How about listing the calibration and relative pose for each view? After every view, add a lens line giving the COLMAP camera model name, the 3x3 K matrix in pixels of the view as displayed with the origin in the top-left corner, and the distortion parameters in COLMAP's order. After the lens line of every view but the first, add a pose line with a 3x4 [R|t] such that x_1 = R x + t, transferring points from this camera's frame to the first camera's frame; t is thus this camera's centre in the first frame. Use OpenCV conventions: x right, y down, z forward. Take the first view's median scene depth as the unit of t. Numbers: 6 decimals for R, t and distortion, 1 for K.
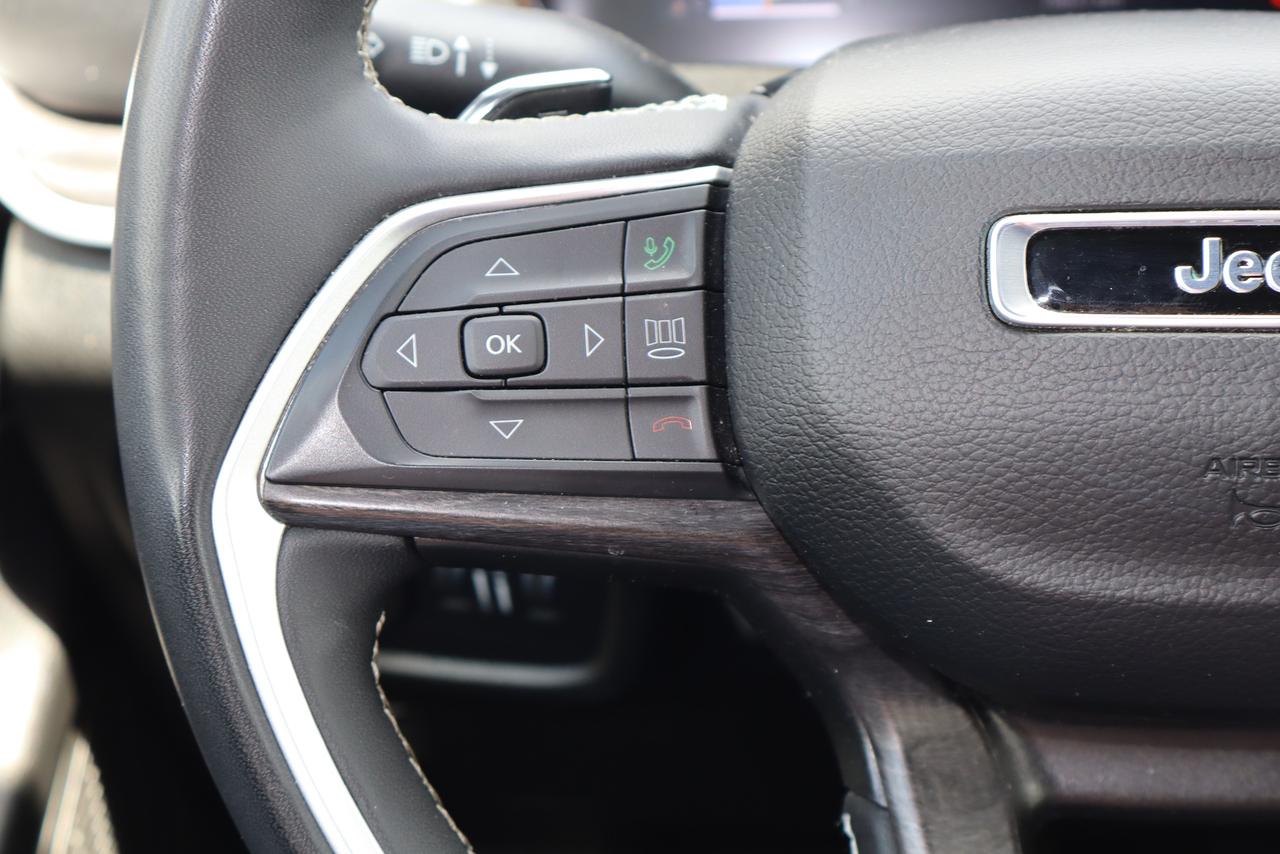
lens RADIAL K [[2061.2, 0, 641.1], [0, 2061.2, 429.2], [0, 0, 1]] dist [-0.004916, 0.000000]
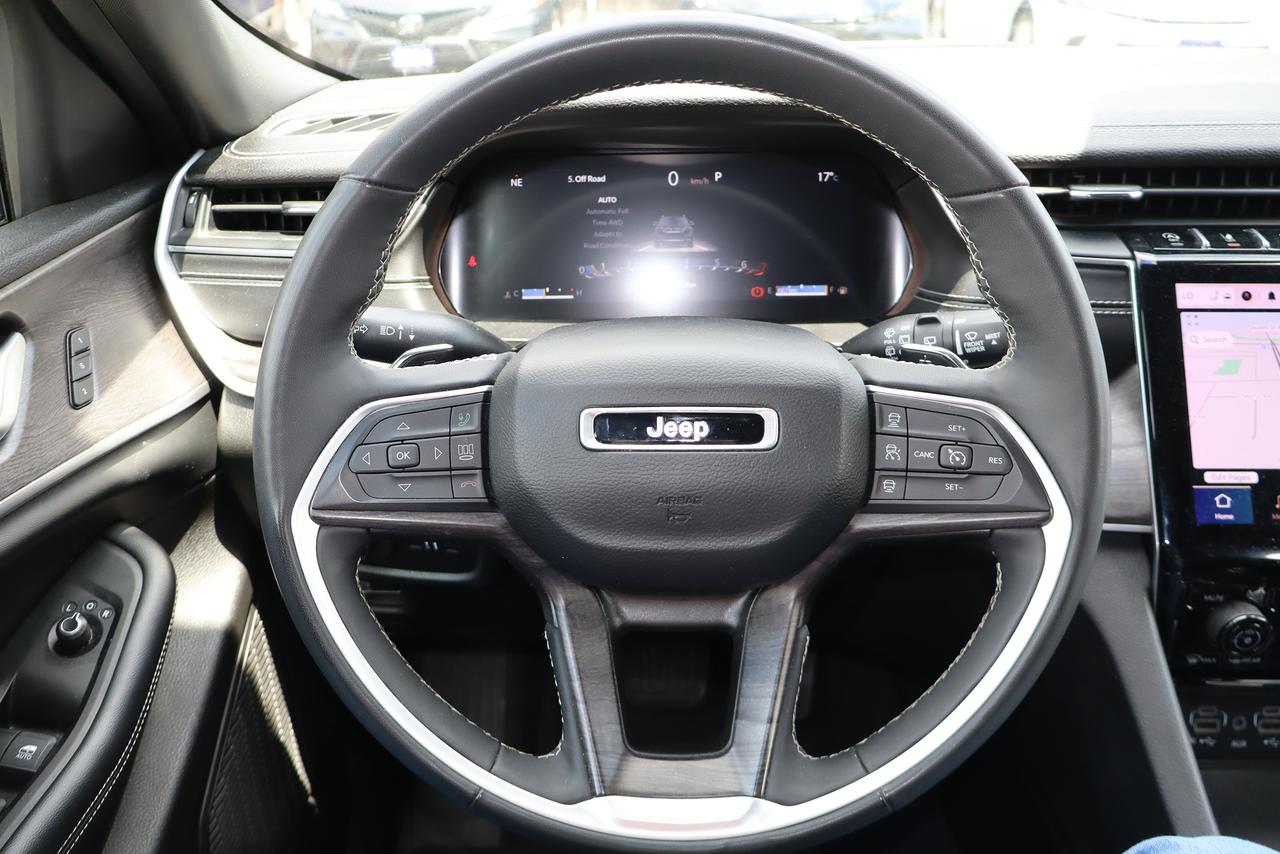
lens RADIAL K [[1129.2, 0, 642.1], [0, 1129.2, 429.3], [0, 0, 1]] dist [-0.011642, 0.022695]
pose [[0.997413, -0.008463, 0.071388, 0.134287], [0.008944, 0.999939, -0.006429, -0.061890], [-0.071330, 0.007051, 0.997428, -0.465698]]
